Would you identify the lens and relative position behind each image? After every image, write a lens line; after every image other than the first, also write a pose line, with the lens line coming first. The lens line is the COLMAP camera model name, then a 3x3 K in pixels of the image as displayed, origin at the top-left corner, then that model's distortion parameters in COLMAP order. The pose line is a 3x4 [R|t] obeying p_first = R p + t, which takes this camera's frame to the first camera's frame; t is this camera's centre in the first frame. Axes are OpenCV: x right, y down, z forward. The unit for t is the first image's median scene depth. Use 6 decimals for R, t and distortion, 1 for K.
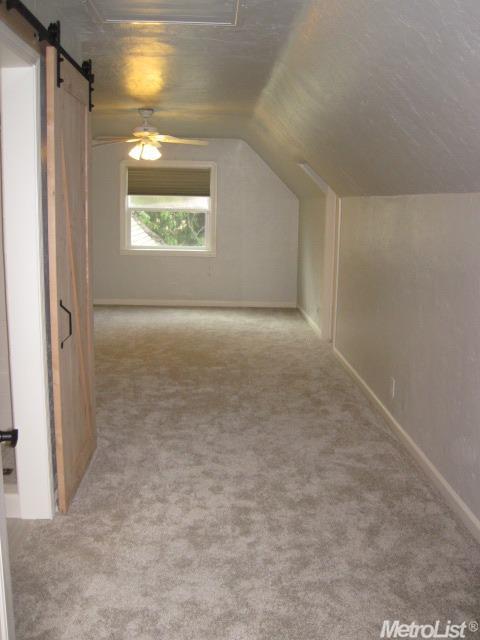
lens RADIAL K [[663.9, 0, 240.0], [0, 663.9, 320.0], [0, 0, 1]] dist [-0.169222, 0.118826]
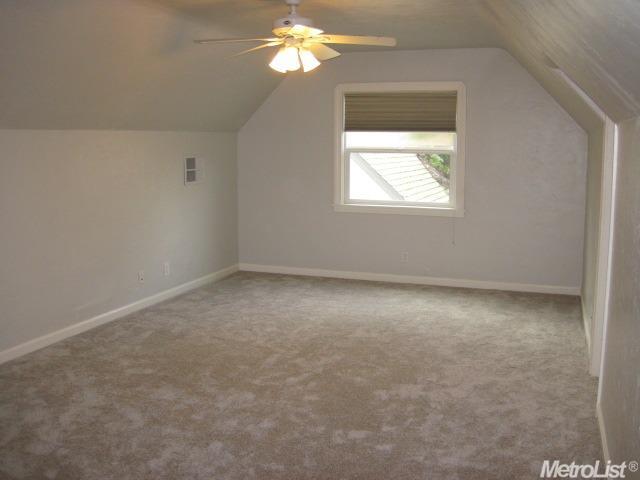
lens RADIAL K [[663.9, 0, 324.7], [0, 663.9, 239.1], [0, 0, 1]] dist [-0.169222, 0.118826]
pose [[0.928809, 0.033056, -0.369080, 0.087130], [-0.046064, 0.998587, -0.026484, -0.047722], [0.367683, 0.041600, 0.929020, 0.303643]]
